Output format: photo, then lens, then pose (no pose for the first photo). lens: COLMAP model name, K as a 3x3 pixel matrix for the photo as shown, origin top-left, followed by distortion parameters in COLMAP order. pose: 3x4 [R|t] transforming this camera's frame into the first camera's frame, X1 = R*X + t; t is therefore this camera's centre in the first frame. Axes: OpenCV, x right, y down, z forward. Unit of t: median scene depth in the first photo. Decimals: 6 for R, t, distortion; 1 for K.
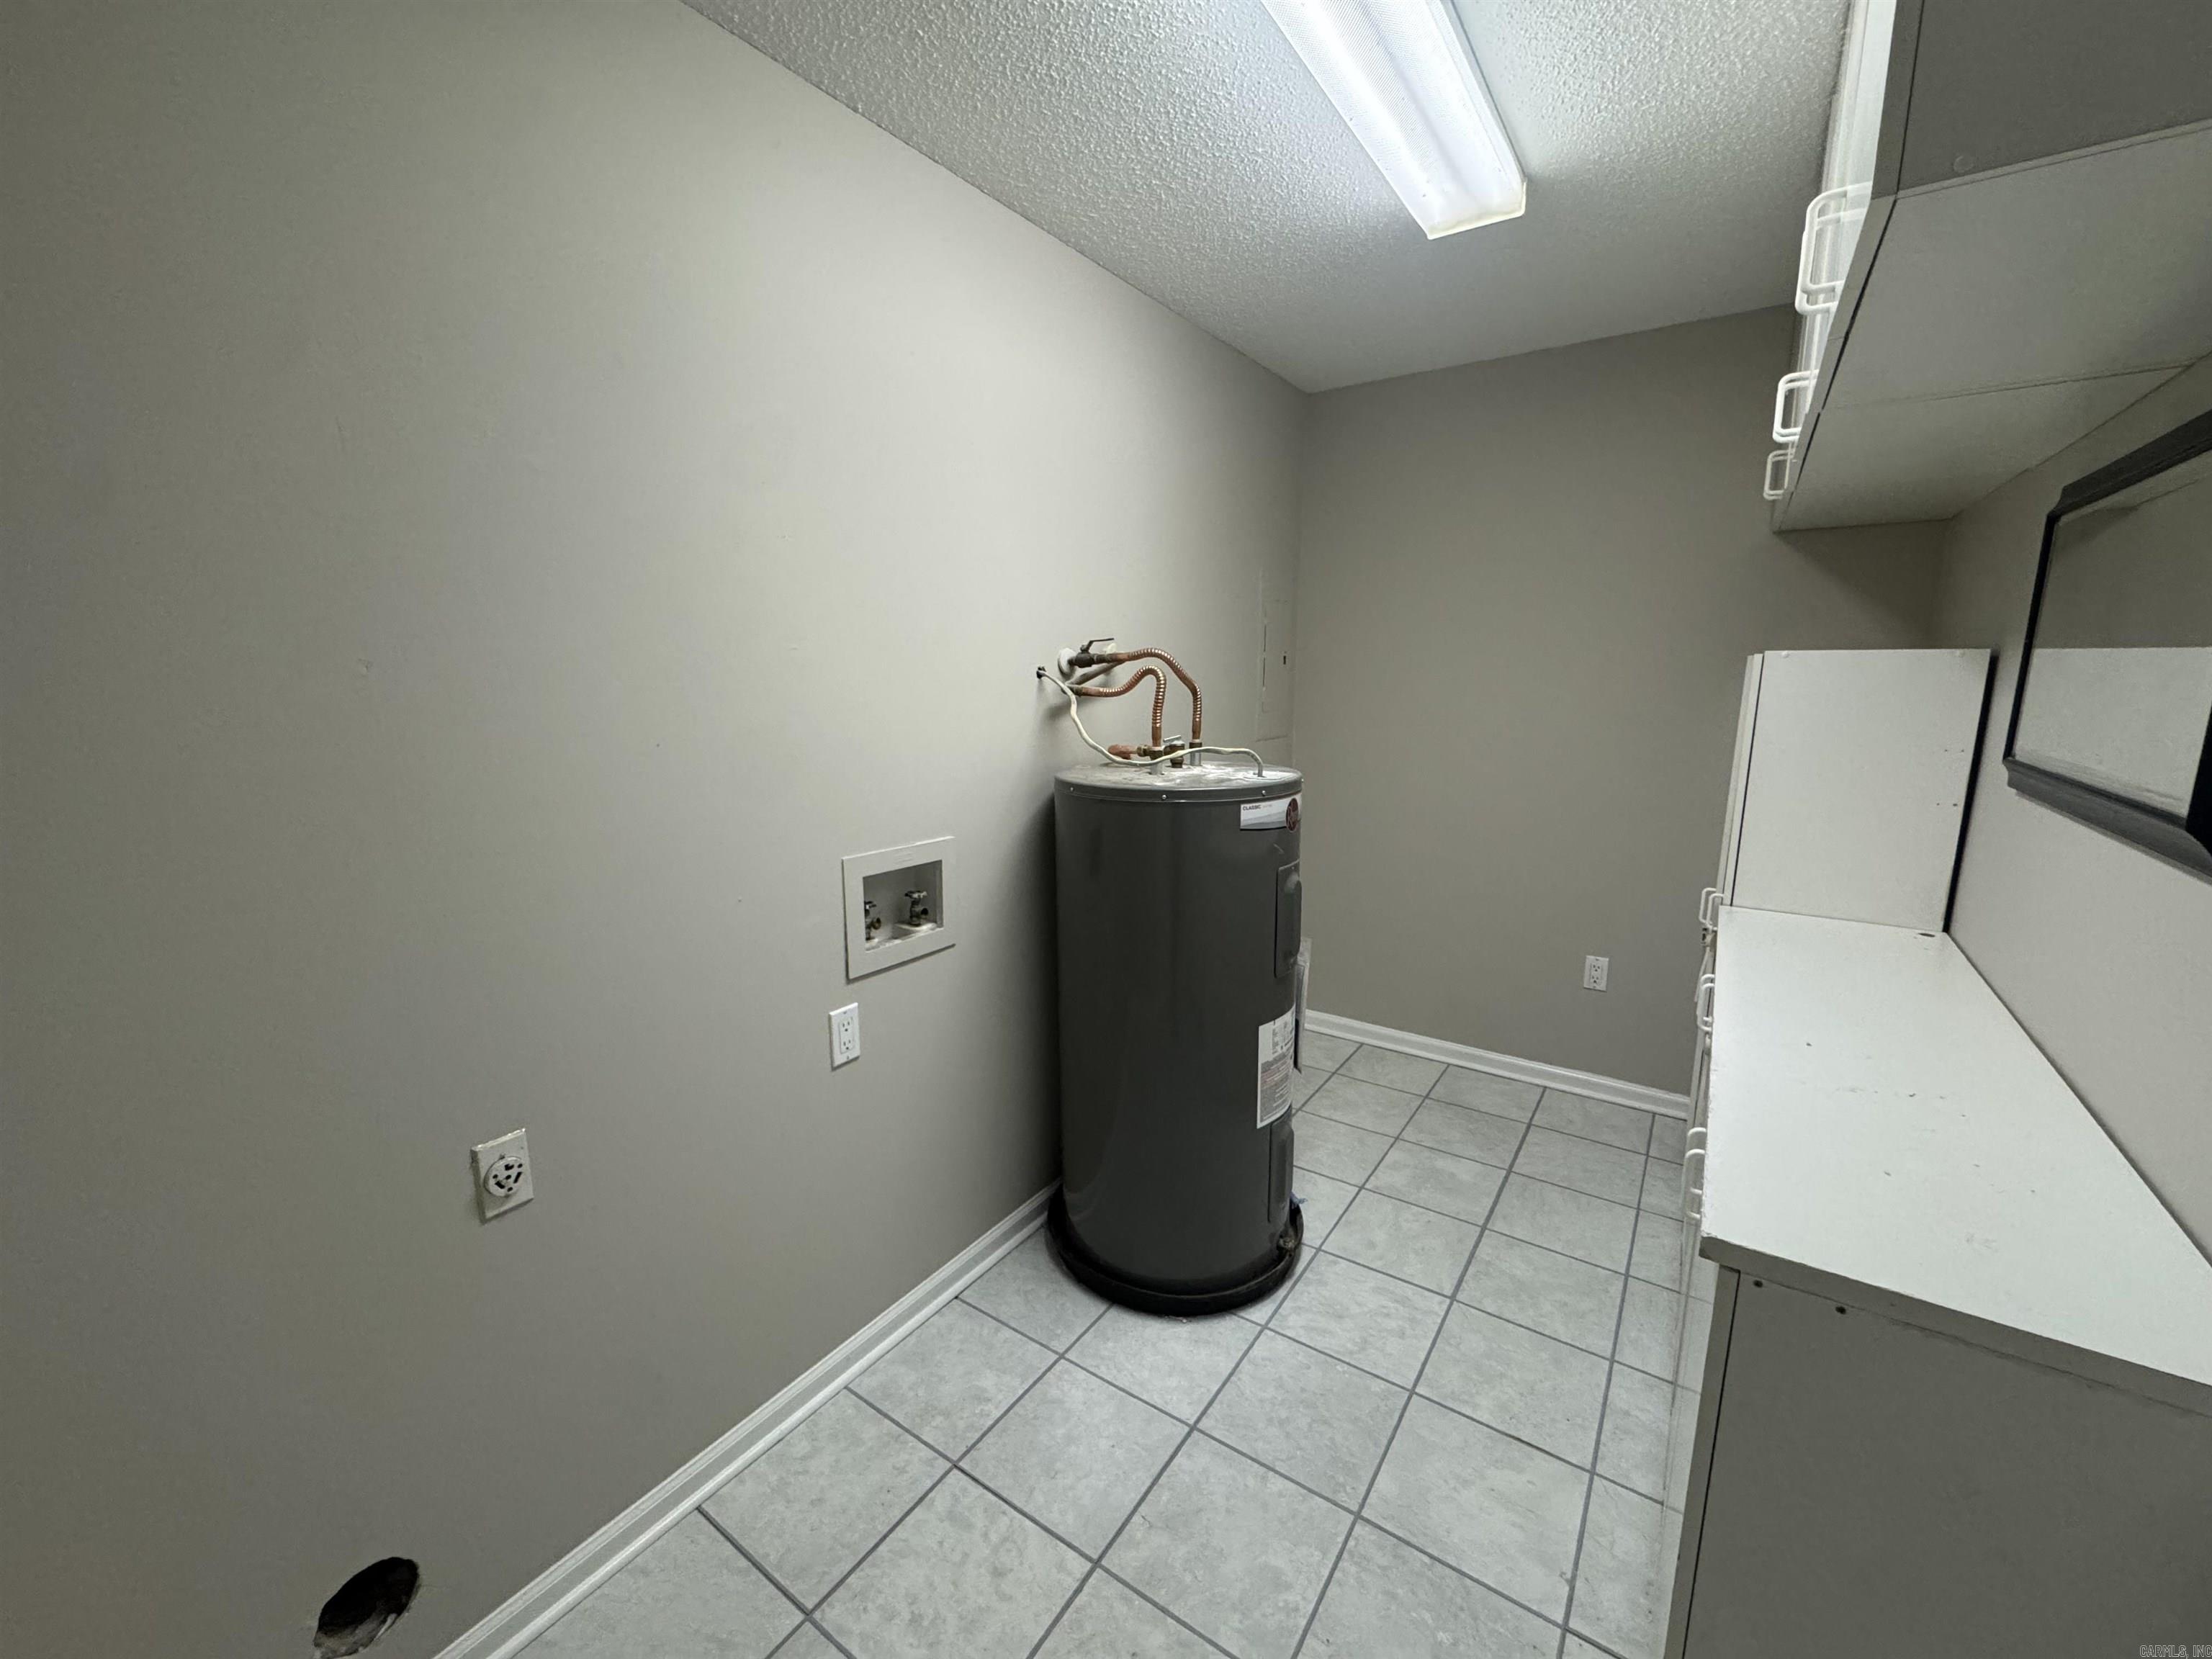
lens RADIAL K [[883.7, 0, 1108.6], [0, 883.7, 827.3], [0, 0, 1]] dist [-0.002431, 0.000143]
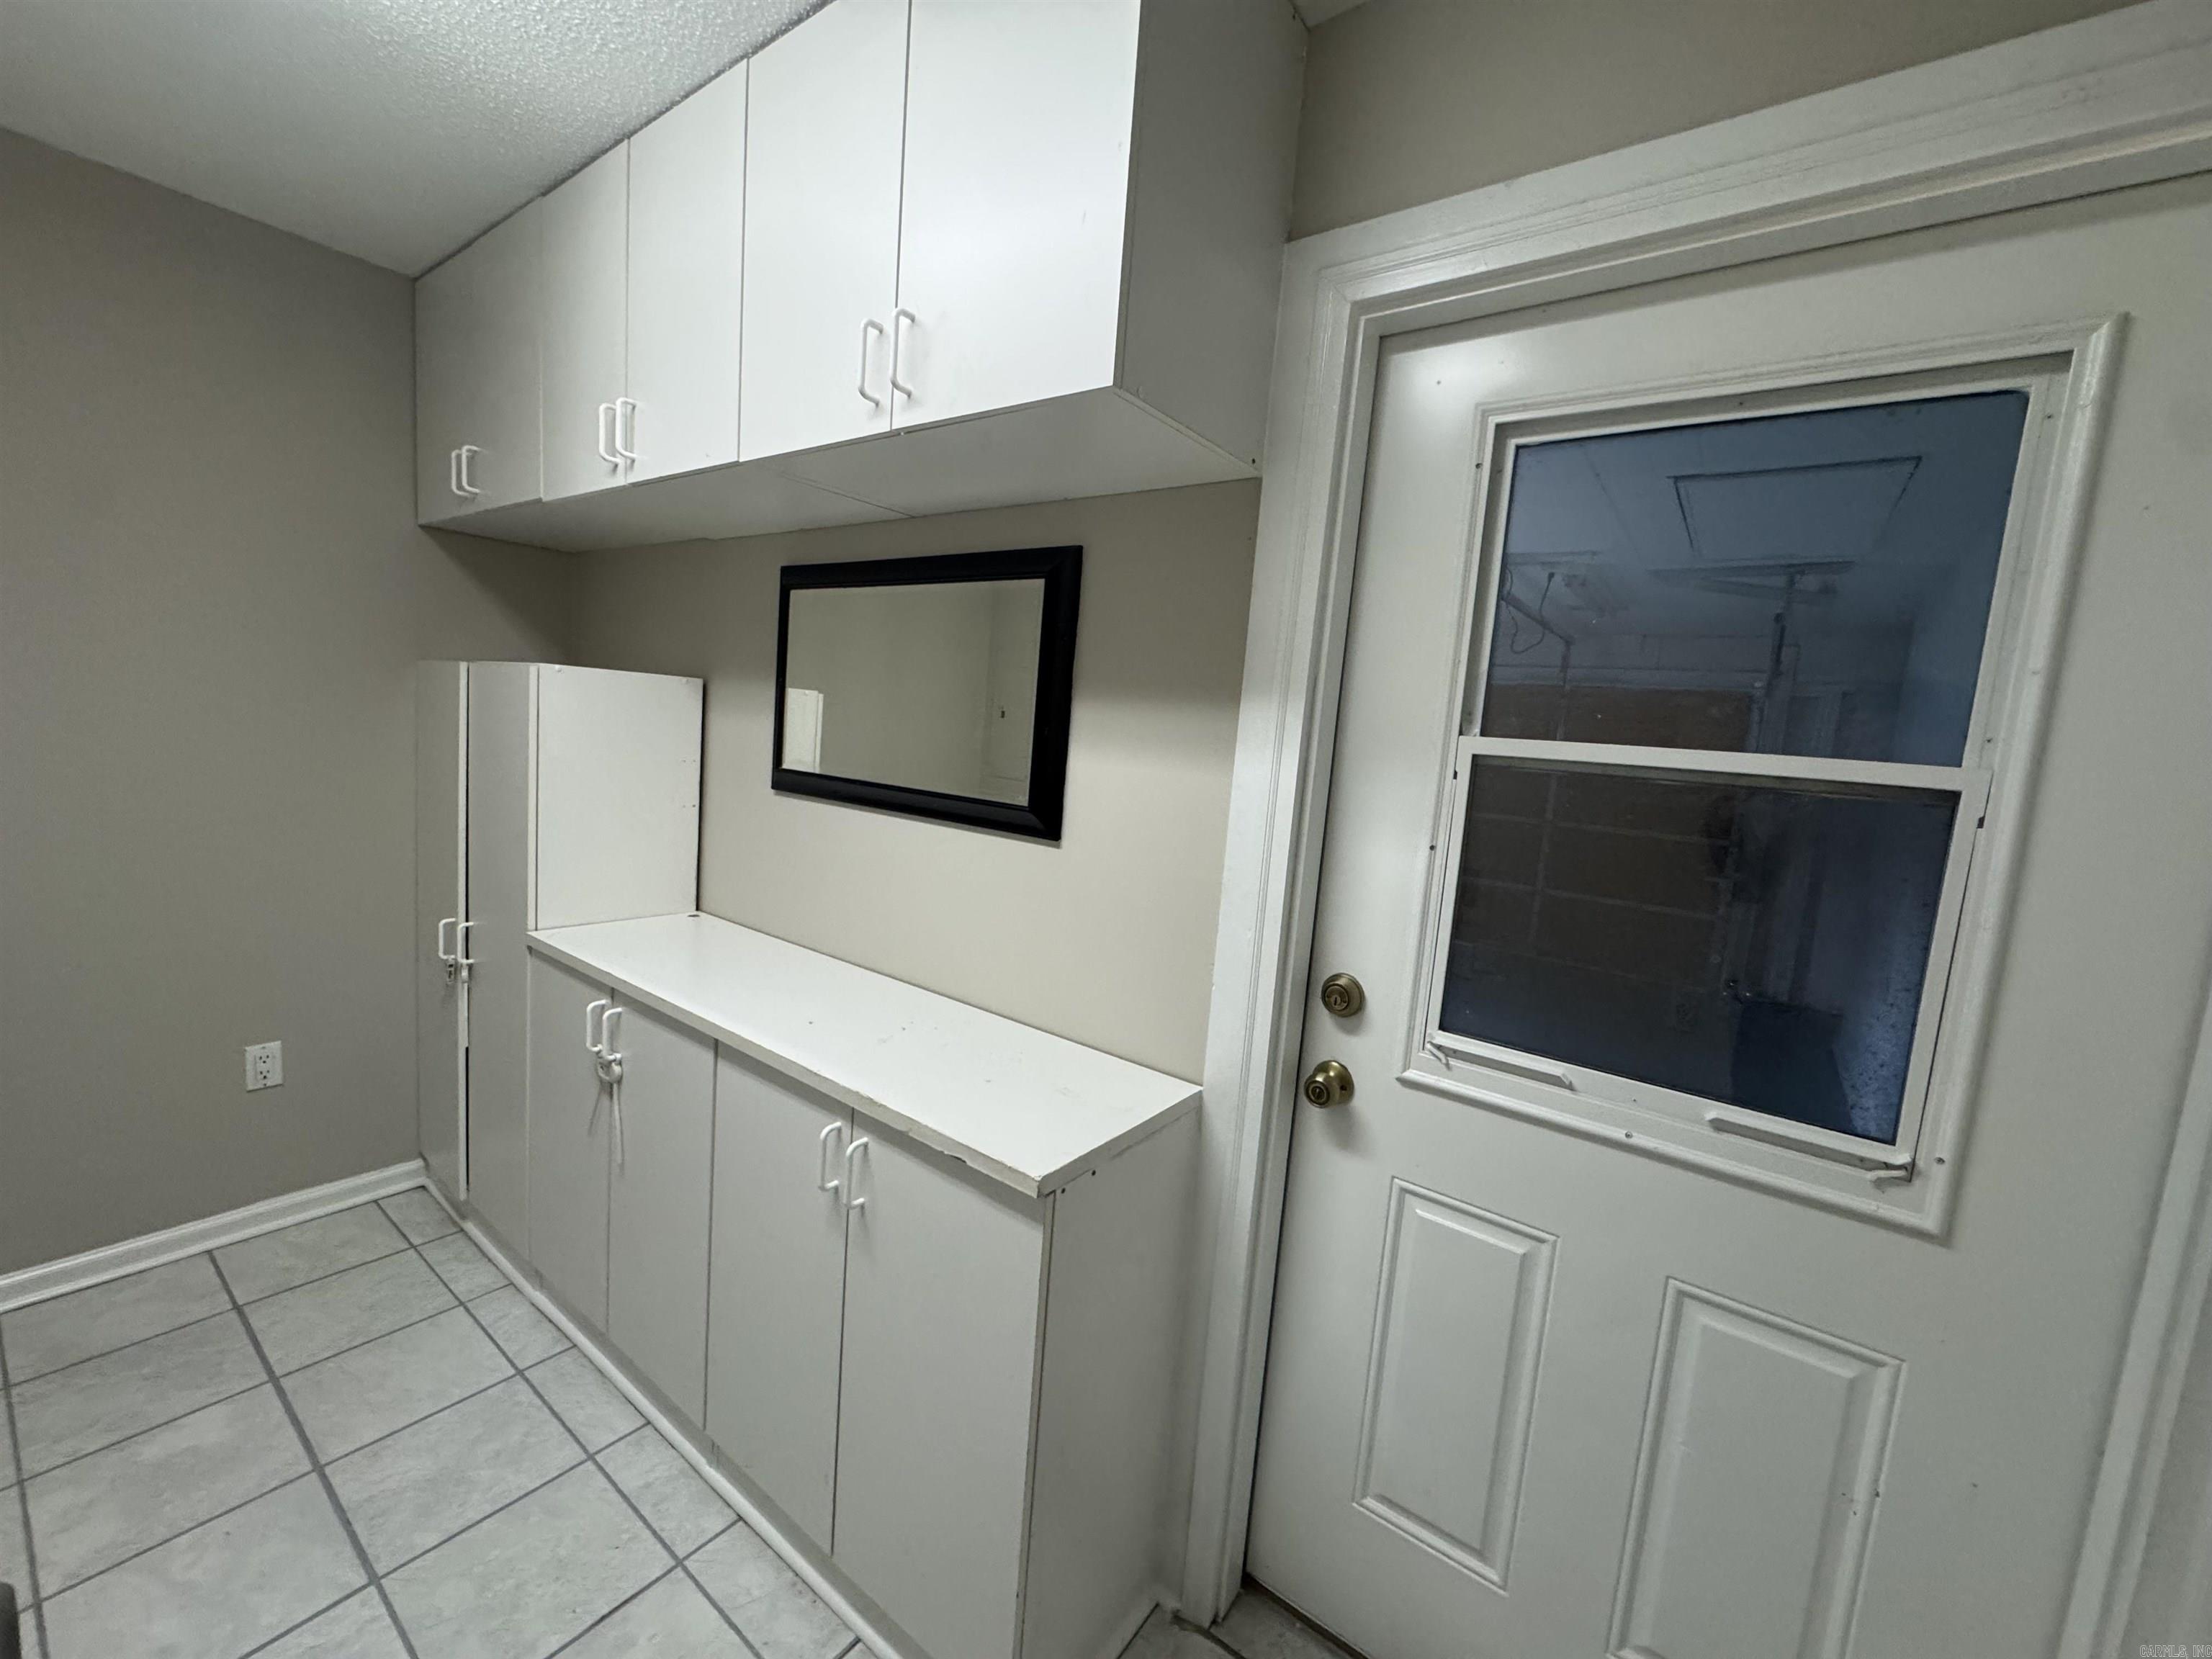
lens RADIAL K [[883.7, 0, 1107.5], [0, 883.7, 829.4], [0, 0, 1]] dist [-0.002431, 0.000143]
pose [[0.035270, -0.113128, 0.992954, -0.173677], [0.099997, 0.988986, 0.109124, -0.052543], [-0.994362, 0.095444, 0.046194, 0.293274]]
